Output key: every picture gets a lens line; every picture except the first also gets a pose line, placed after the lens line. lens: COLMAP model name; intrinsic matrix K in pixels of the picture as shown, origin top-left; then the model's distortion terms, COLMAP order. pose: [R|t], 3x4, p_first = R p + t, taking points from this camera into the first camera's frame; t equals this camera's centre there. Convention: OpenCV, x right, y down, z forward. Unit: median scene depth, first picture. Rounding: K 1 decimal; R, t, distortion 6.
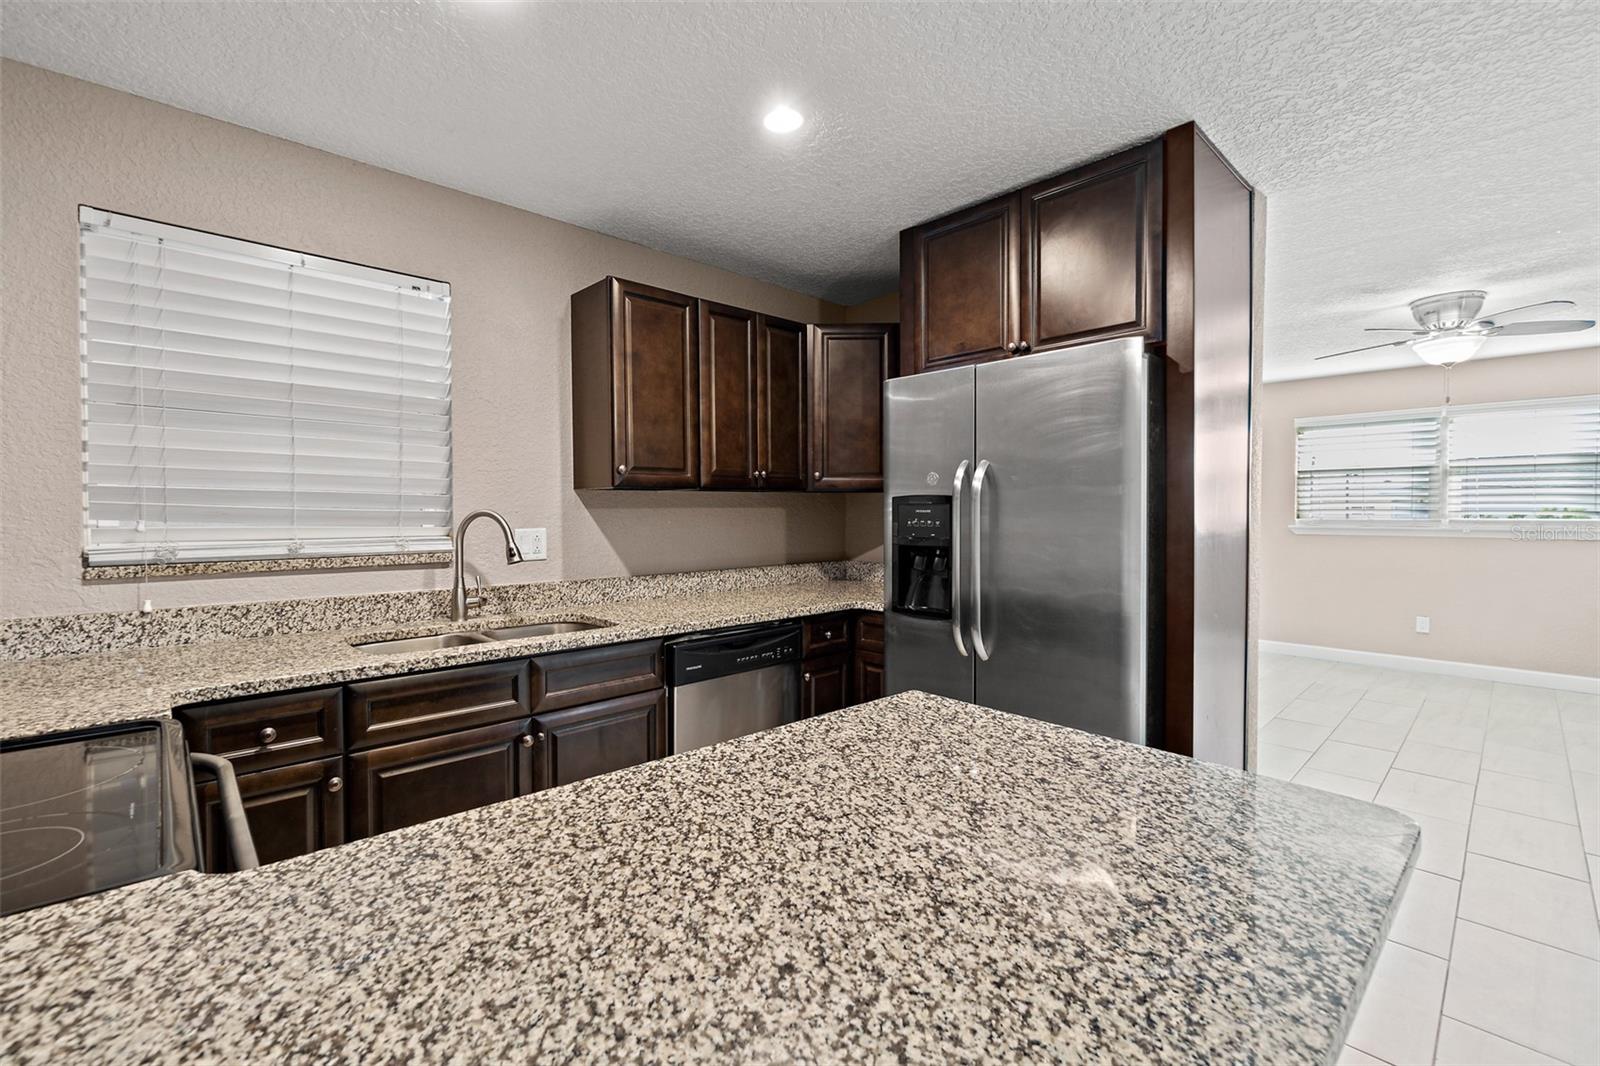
lens RADIAL K [[696.4, 0, 791.7], [0, 696.4, 527.3], [0, 0, 1]] dist [-0.006374, 0.003445]
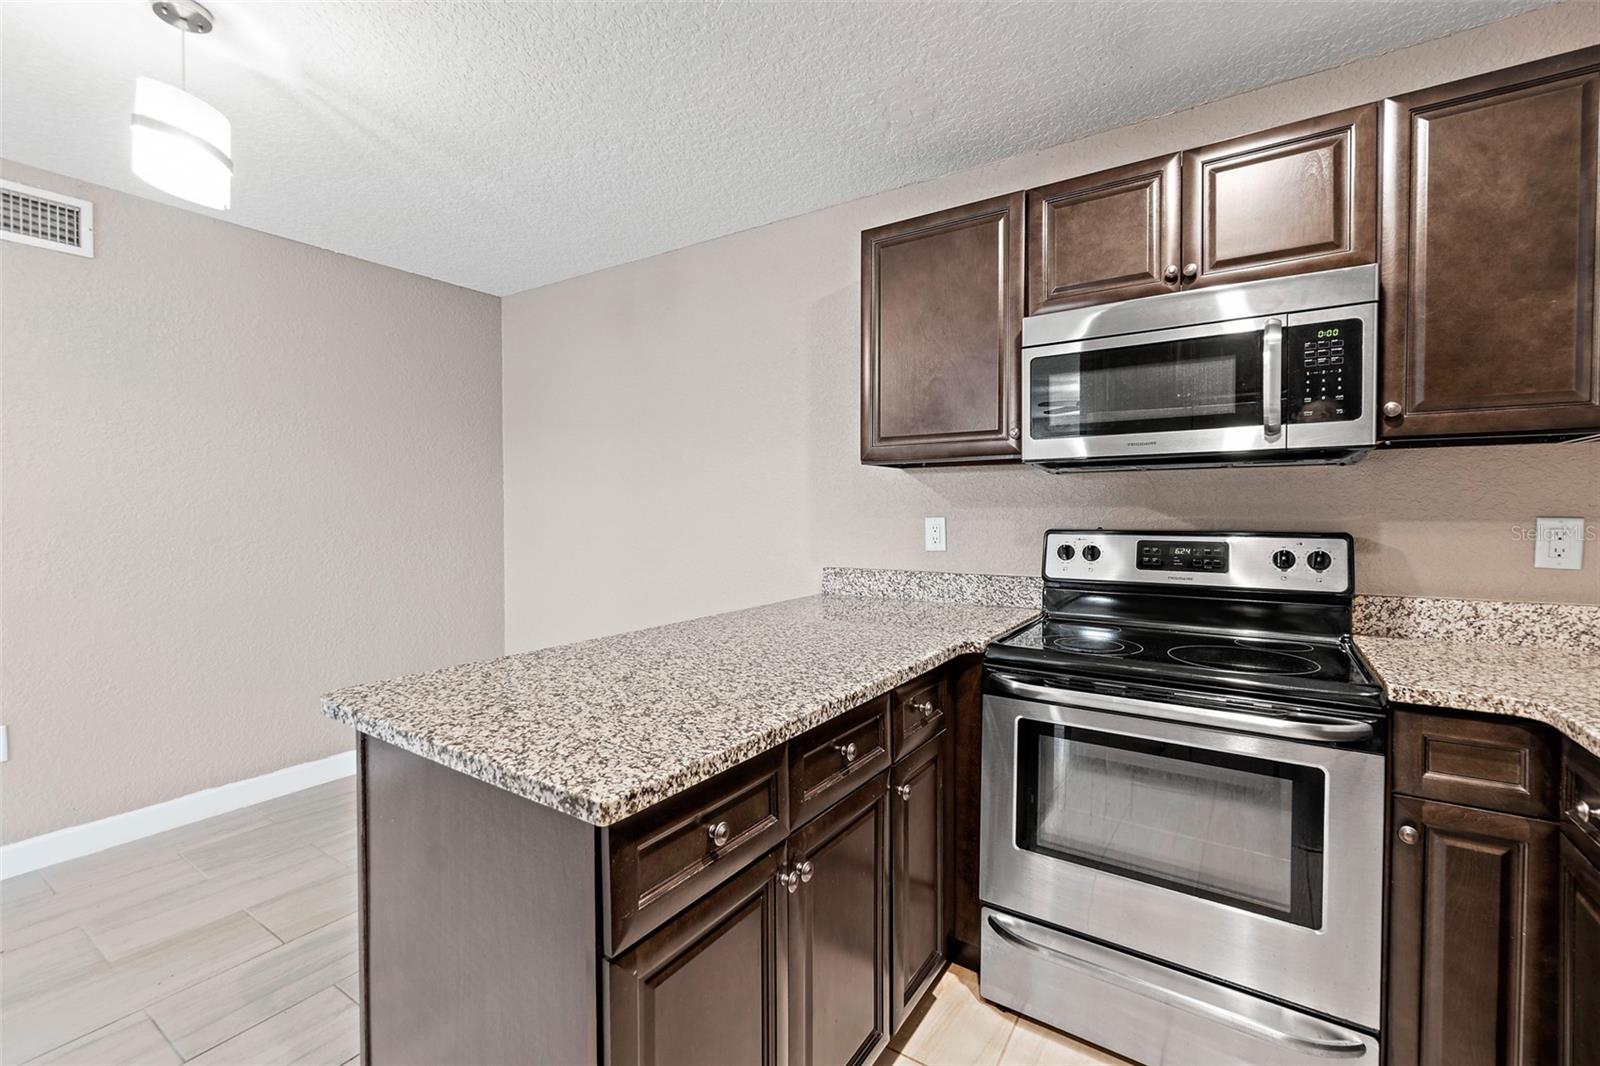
lens RADIAL K [[696.4, 0, 787.3], [0, 696.4, 522.8], [0, 0, 1]] dist [-0.006374, 0.003445]
pose [[-0.974358, 0.006581, -0.224905, 0.106737], [-0.003250, 0.999056, 0.043313, -0.003754], [0.224978, 0.042934, -0.973417, 1.052931]]
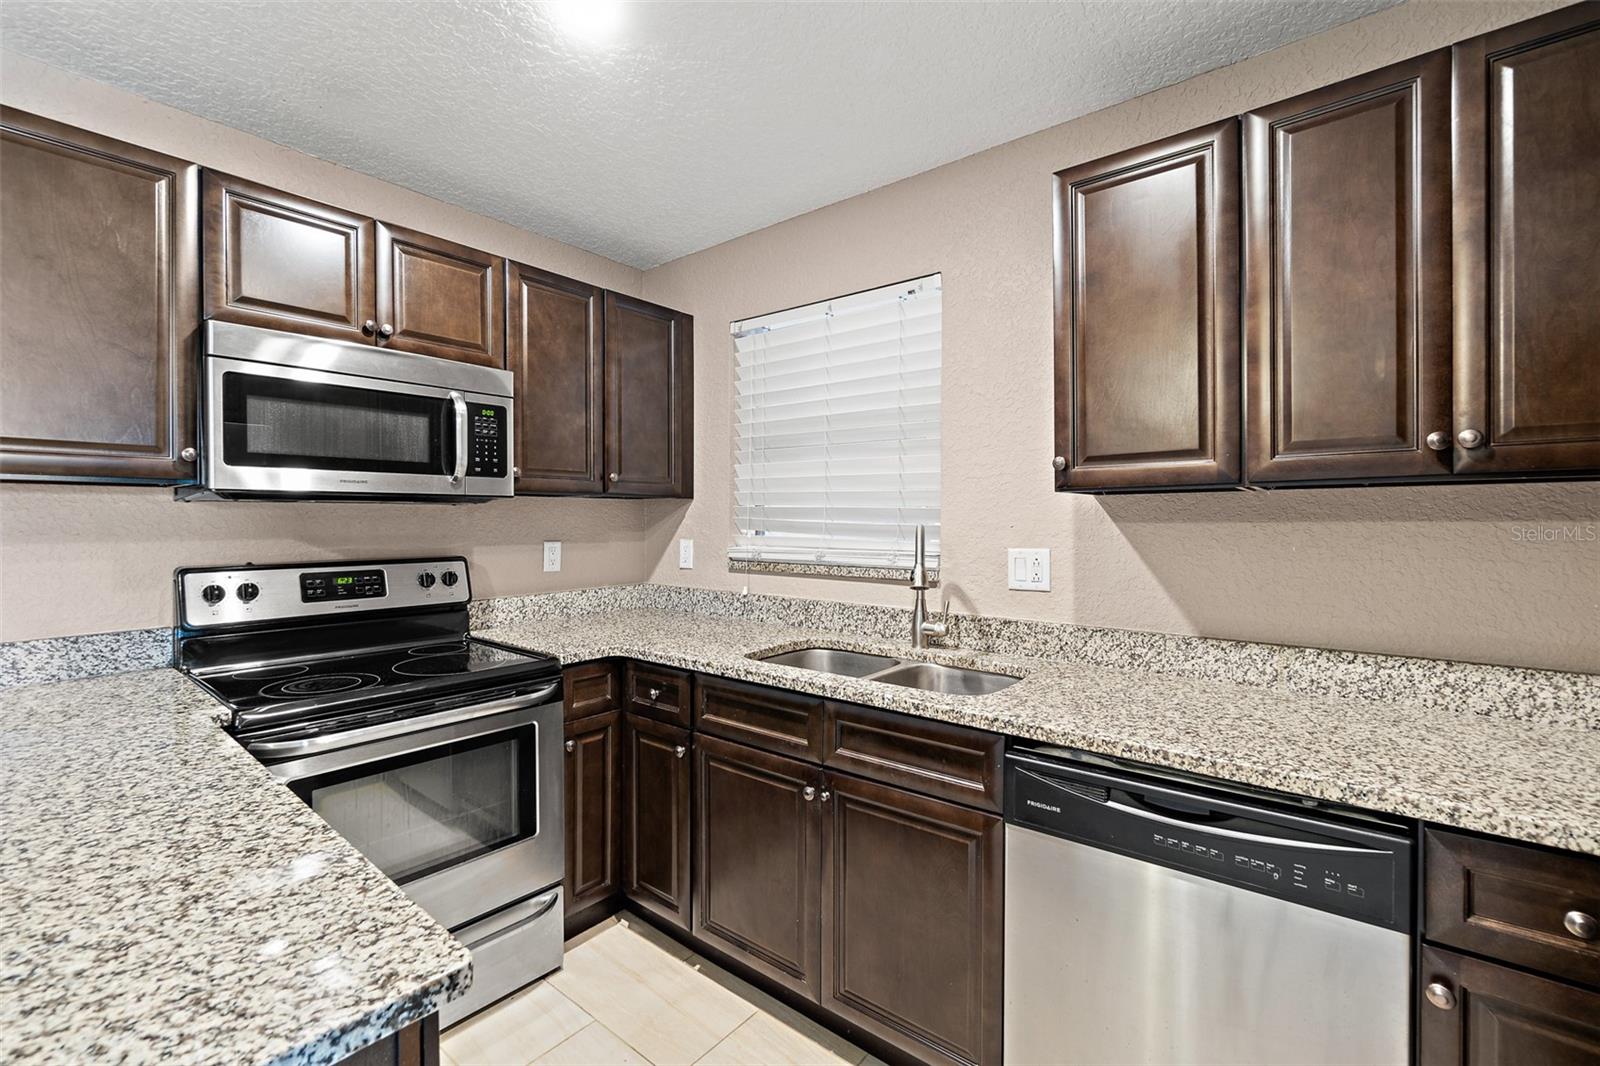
lens RADIAL K [[696.4, 0, 775.3], [0, 696.4, 521.7], [0, 0, 1]] dist [-0.006374, 0.003445]
pose [[0.116345, 0.006458, -0.993188, 0.424128], [-0.024541, 0.999692, 0.003625, -0.028827], [0.992906, 0.023952, 0.116468, 0.768464]]
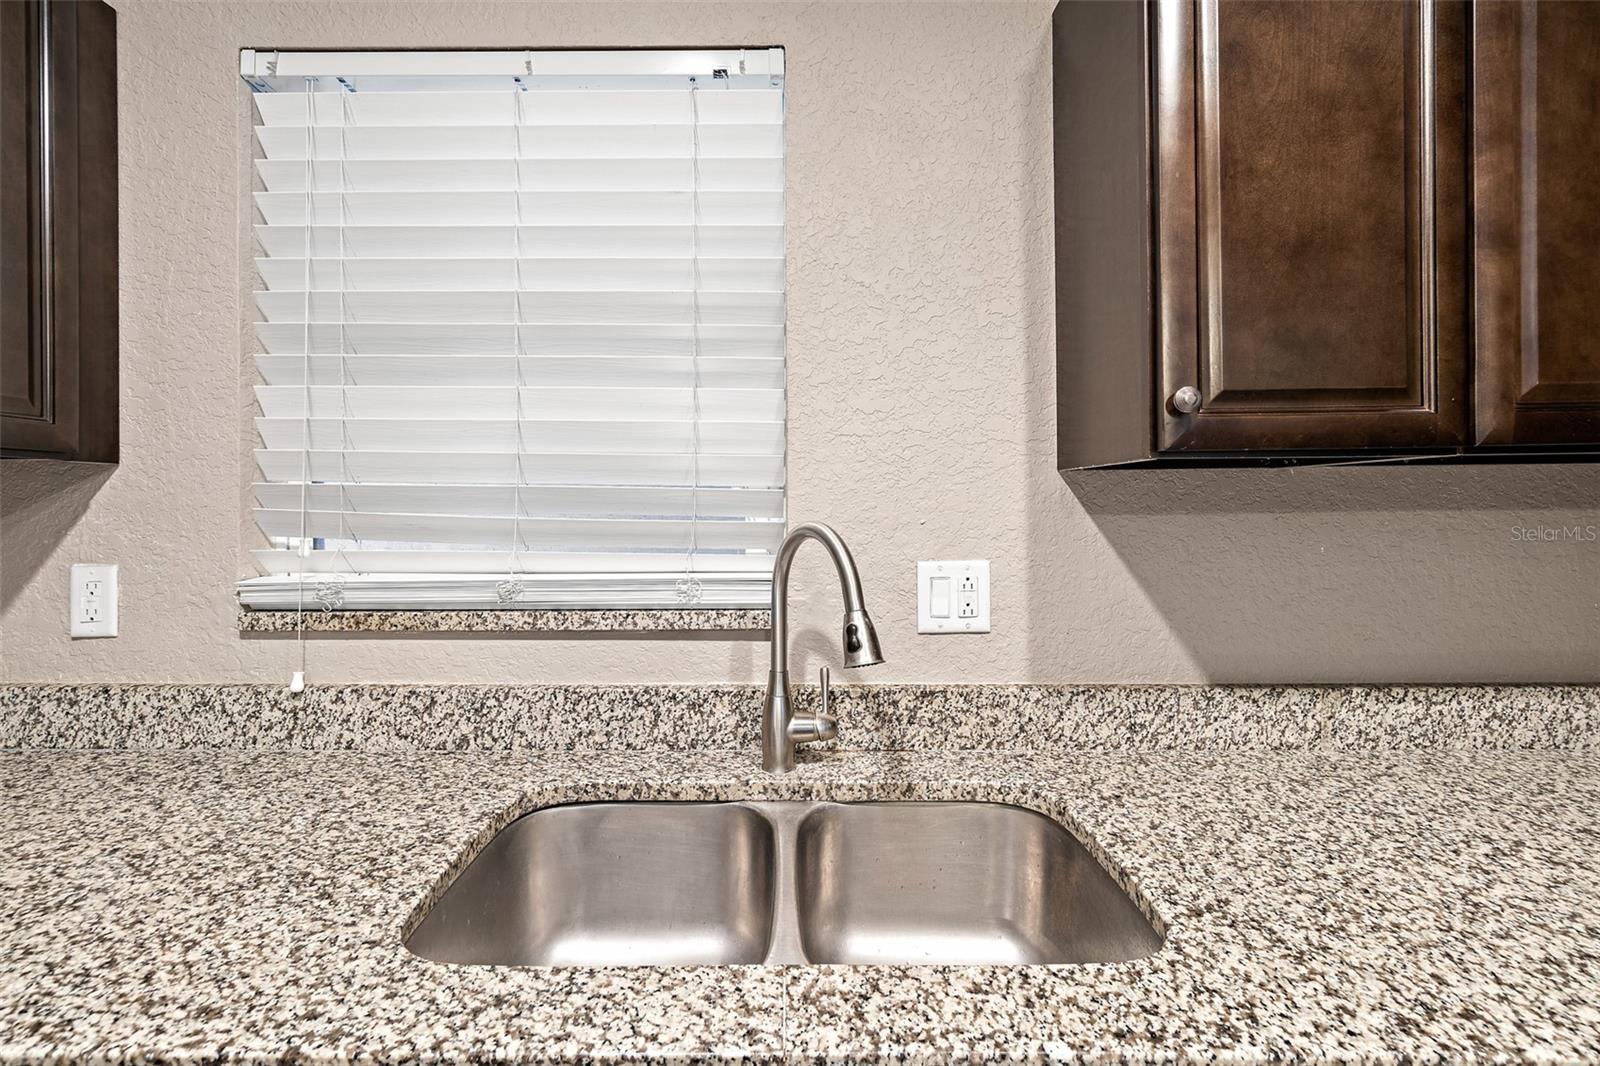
lens RADIAL K [[696.4, 0, 787.0], [0, 696.4, 509.7], [0, 0, 1]] dist [-0.006374, 0.003445]
pose [[0.725668, 0.001914, -0.688043, -0.178781], [-0.014085, 0.999828, -0.012074, -0.028977], [0.687901, 0.018453, 0.725570, 0.734076]]
